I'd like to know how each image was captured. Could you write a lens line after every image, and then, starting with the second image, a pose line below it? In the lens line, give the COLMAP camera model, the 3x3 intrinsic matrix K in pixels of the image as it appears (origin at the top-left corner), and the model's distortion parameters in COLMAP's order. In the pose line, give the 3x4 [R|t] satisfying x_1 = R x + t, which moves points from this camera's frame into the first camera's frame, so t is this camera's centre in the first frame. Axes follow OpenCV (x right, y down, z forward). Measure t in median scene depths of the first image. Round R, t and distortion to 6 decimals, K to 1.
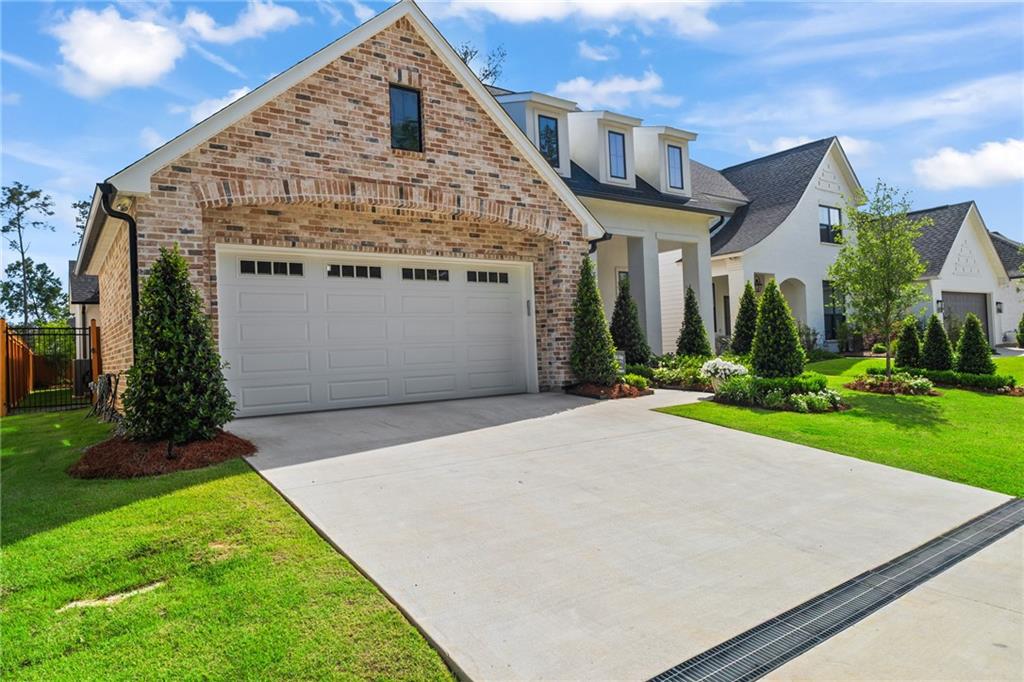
lens RADIAL K [[631.4, 0, 517.1], [0, 631.4, 337.7], [0, 0, 1]] dist [-0.003777, -0.000852]
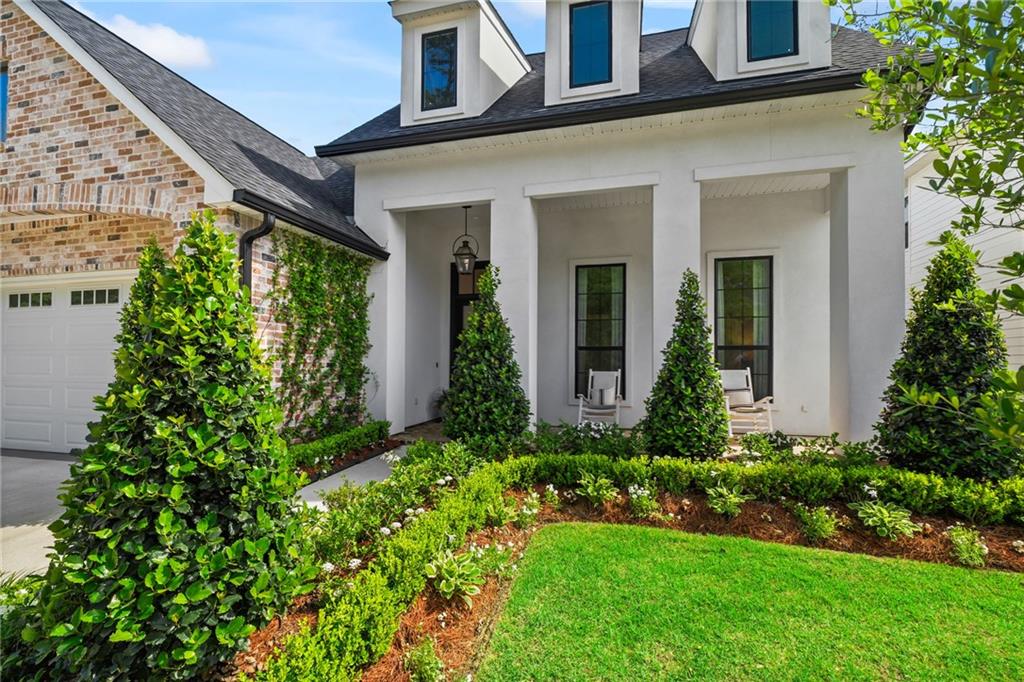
lens RADIAL K [[466.4, 0, 510.8], [0, 466.4, 353.3], [0, 0, 1]] dist [-0.001800, 0.000382]
pose [[0.629810, 0.027489, -0.776263, 0.669737], [-0.011522, 0.999594, 0.026049, -0.052257], [0.776664, -0.007461, 0.629871, 1.076134]]
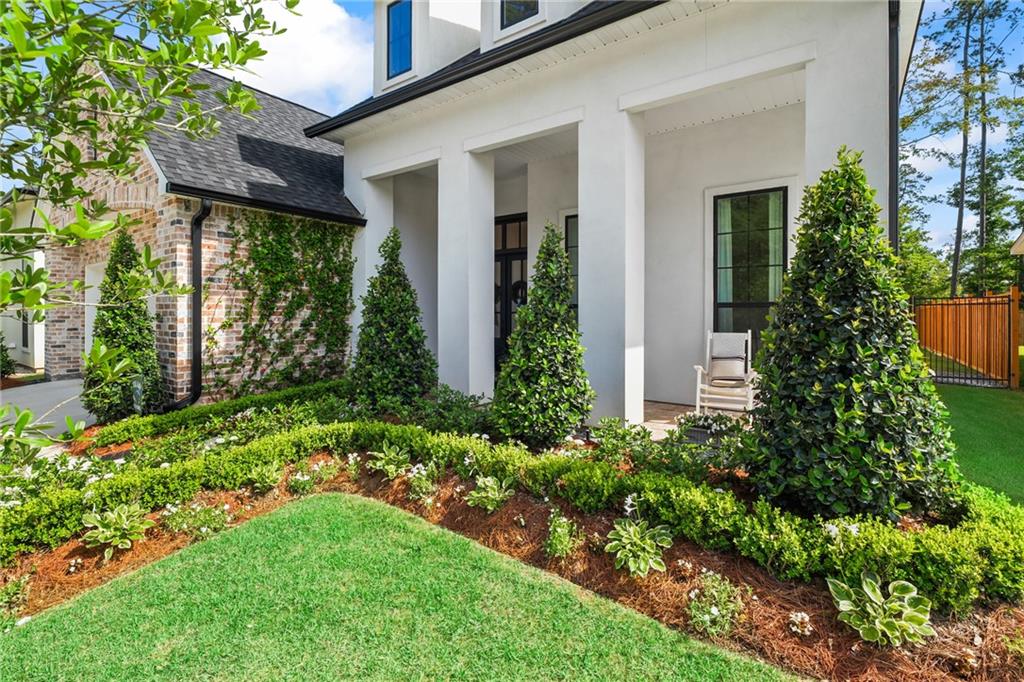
lens RADIAL K [[470.6, 0, 510.4], [0, 470.6, 311.0], [0, 0, 1]] dist [-0.000706, 0.000057]
pose [[0.315430, 0.036579, -0.948244, 0.797406], [0.006581, 0.999148, 0.040732, -0.065175], [0.948926, -0.019088, 0.314921, 1.354134]]
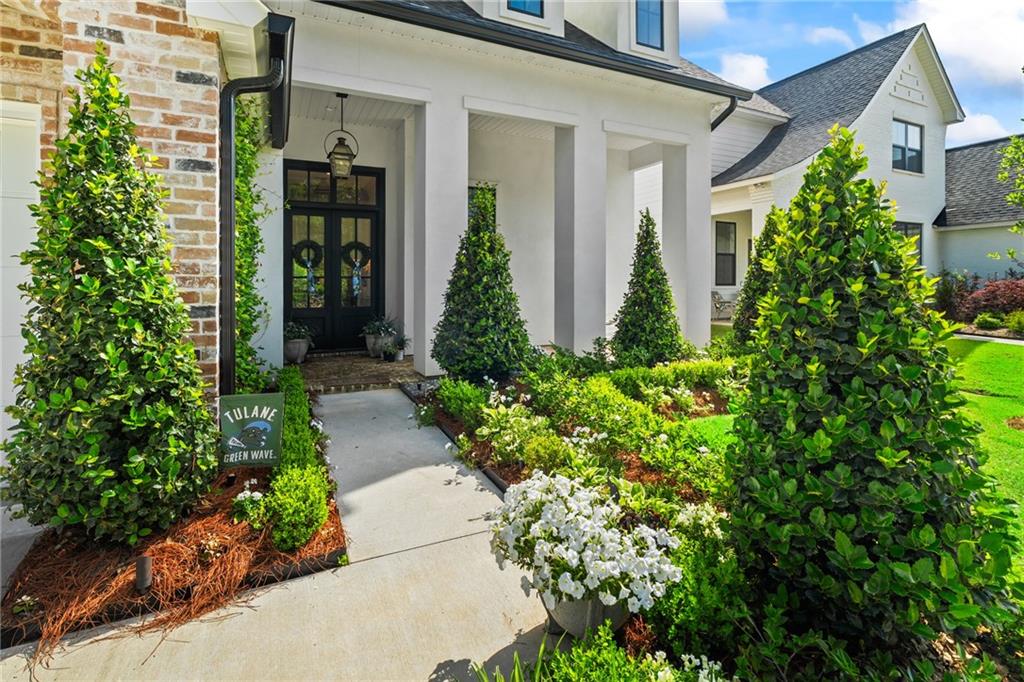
lens RADIAL K [[482.3, 0, 511.5], [0, 482.3, 284.2], [0, 0, 1]] dist [-0.001917, -0.000172]
pose [[0.984297, 0.038520, -0.172266, 0.355442], [-0.033730, 0.998961, 0.030645, -0.047066], [0.173268, -0.024353, 0.984574, 0.896871]]
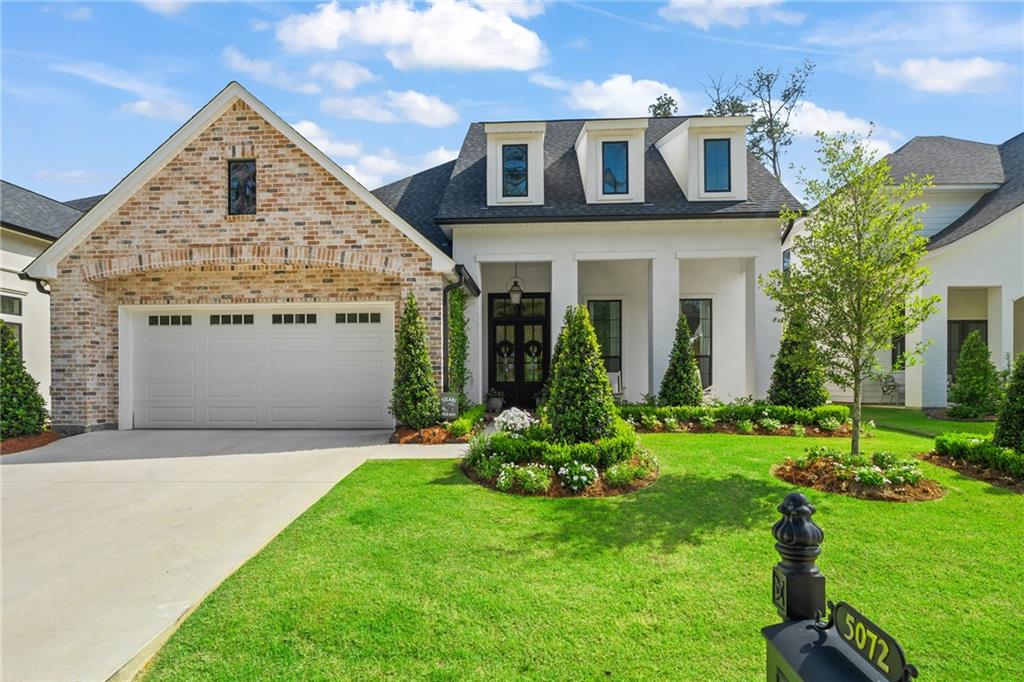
lens RADIAL K [[532.3, 0, 513.7], [0, 532.3, 381.5], [0, 0, 1]] dist [-0.002498, -0.000152]
pose [[0.781826, 0.035262, -0.622498, 0.803595], [-0.013349, 0.999117, 0.039831, -0.031101], [0.623353, -0.022831, 0.781607, 0.507704]]
